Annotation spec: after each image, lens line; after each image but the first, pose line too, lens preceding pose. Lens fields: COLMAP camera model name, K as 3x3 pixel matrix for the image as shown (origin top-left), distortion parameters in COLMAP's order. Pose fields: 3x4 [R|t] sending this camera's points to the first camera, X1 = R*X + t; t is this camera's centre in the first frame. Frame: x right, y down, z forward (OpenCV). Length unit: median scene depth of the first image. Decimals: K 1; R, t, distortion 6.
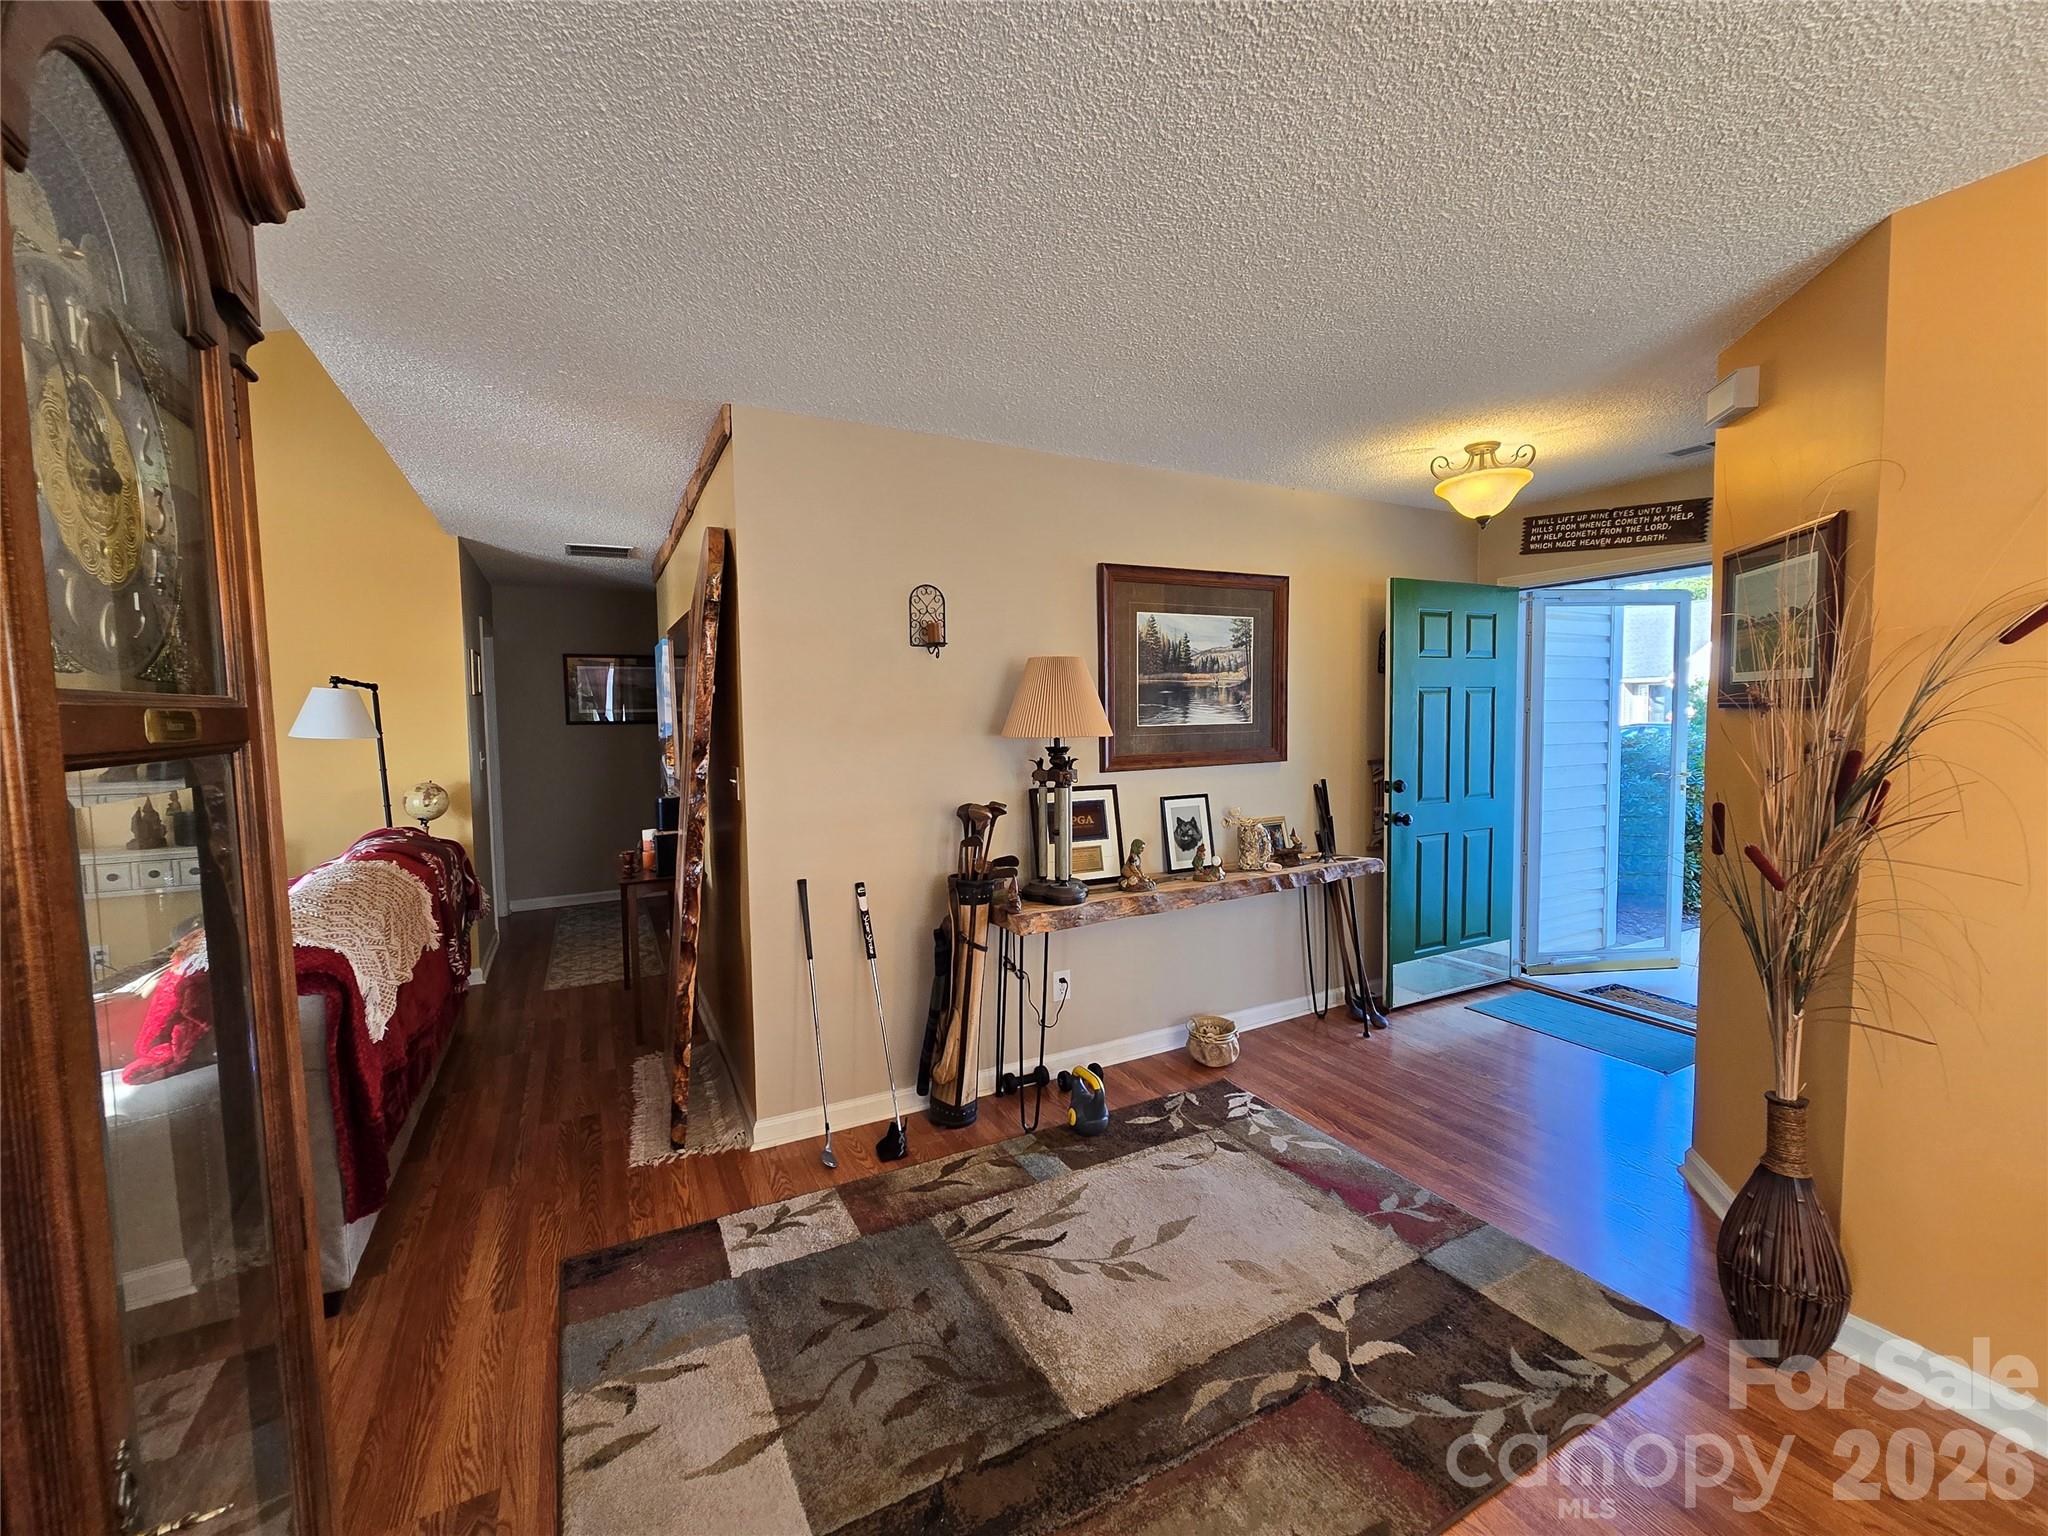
lens RADIAL K [[825.1, 0, 979.2], [0, 825.1, 740.2], [0, 0, 1]] dist [0.003265, 0.000387]
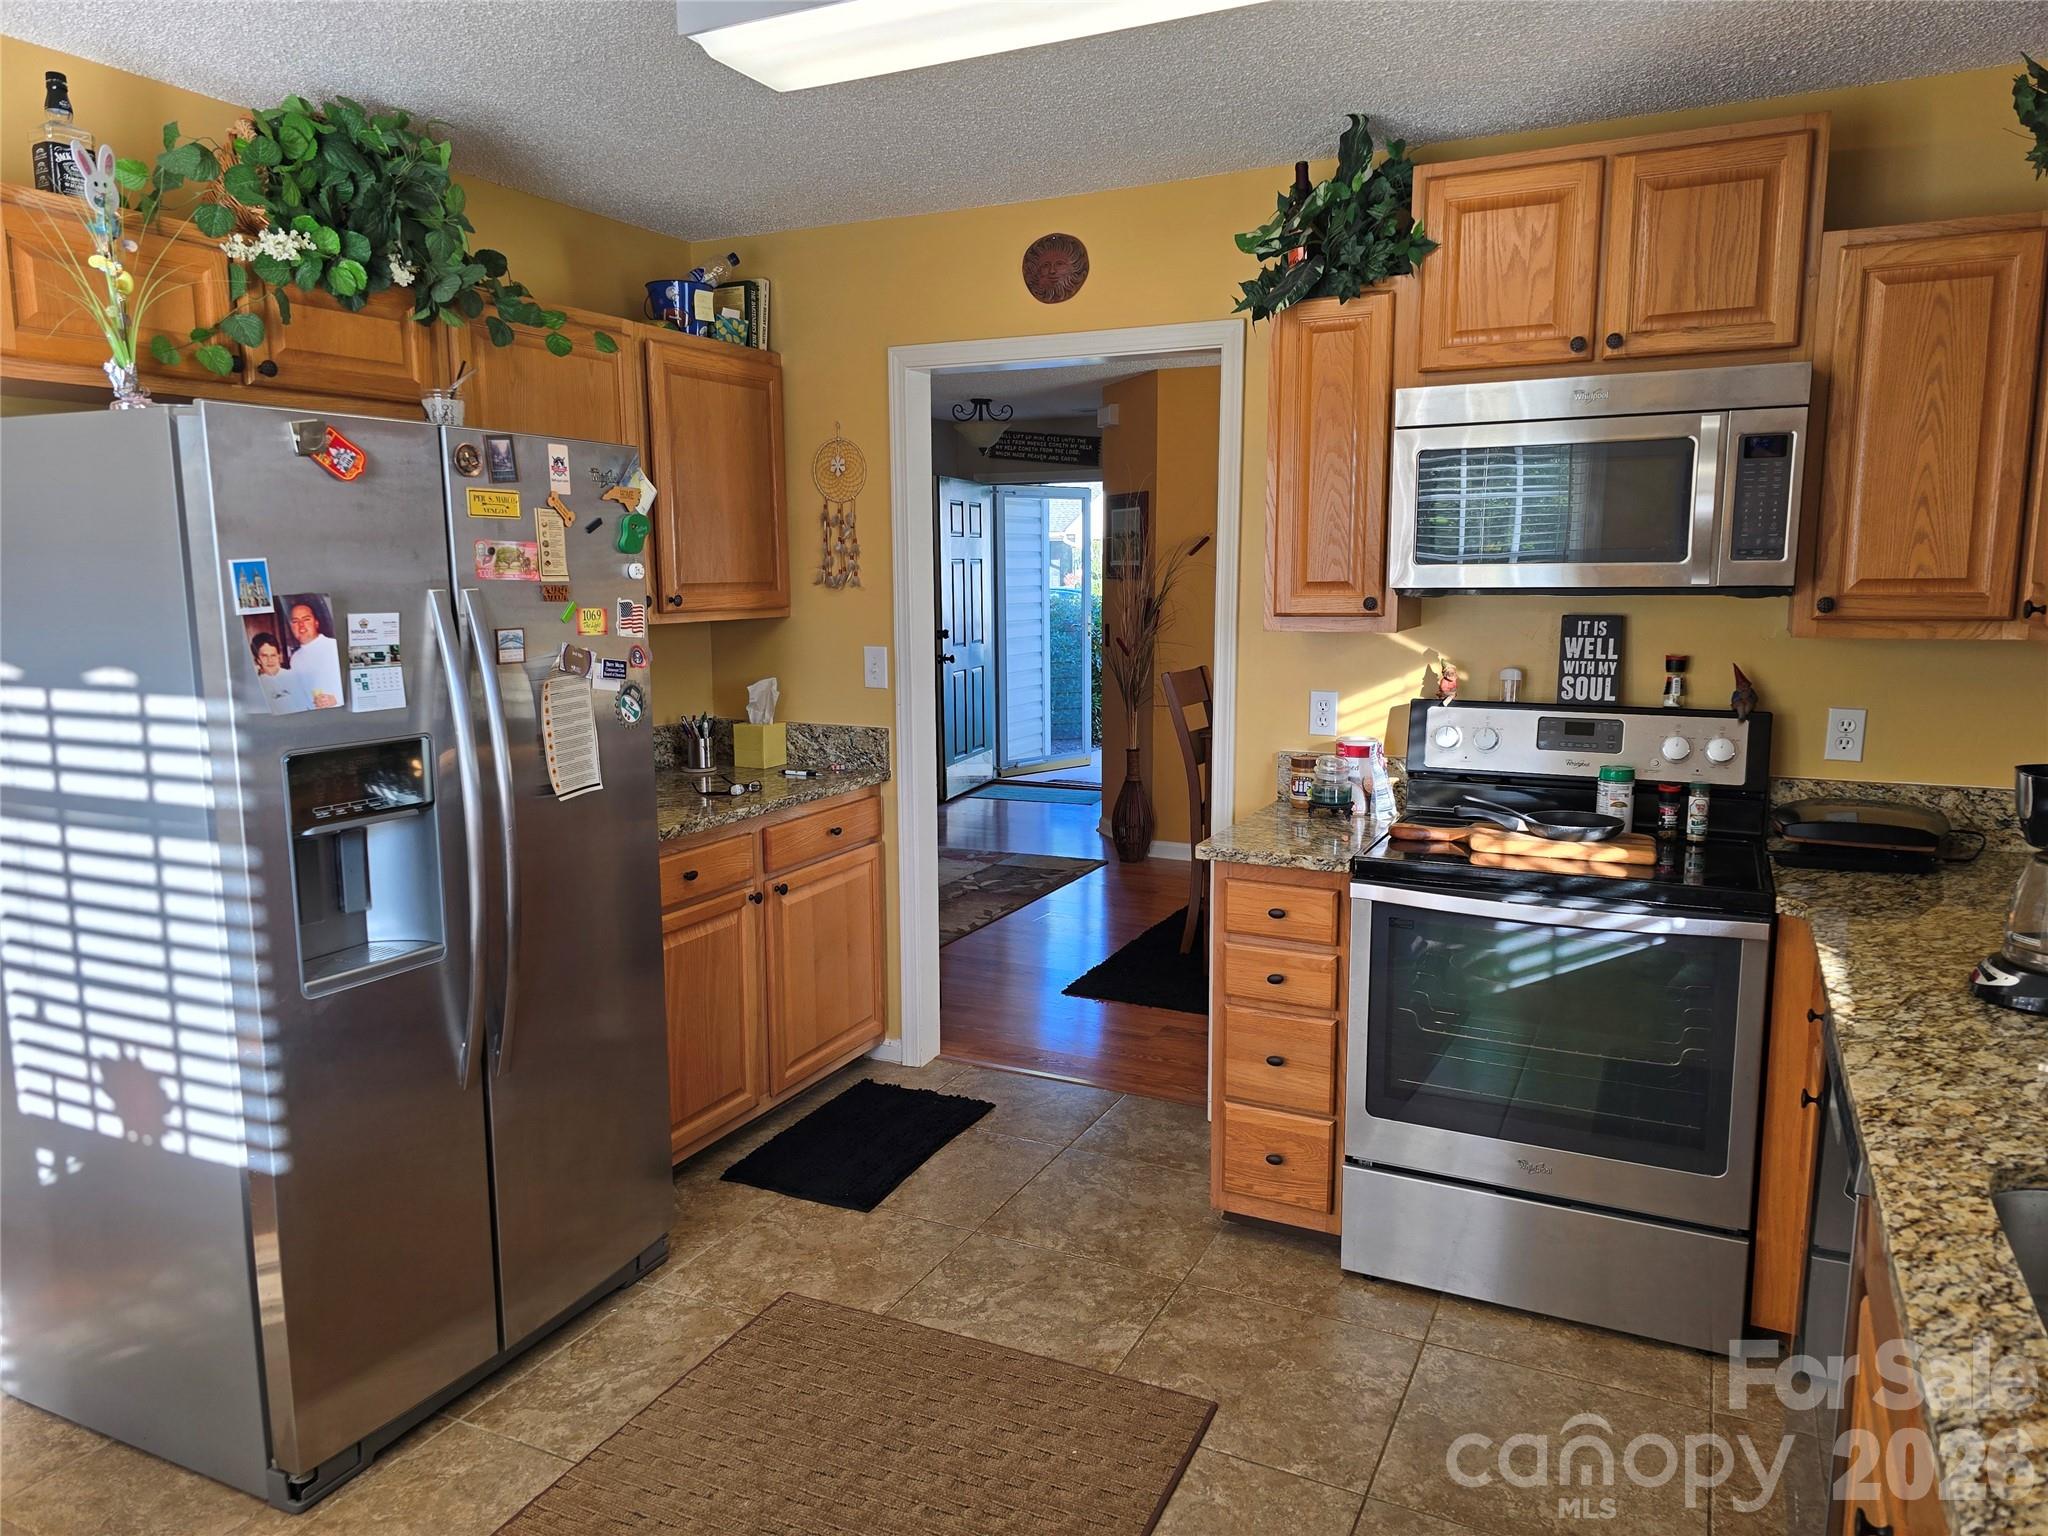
lens RADIAL K [[1389.1, 0, 1022.2], [0, 1389.1, 764.1], [0, 0, 1]] dist [0.077424, -0.001862]
pose [[0.786425, -0.087276, 0.611489, -0.852434], [0.032896, 0.994480, 0.099633, 0.040313], [-0.616809, -0.058238, 0.784955, -0.962921]]
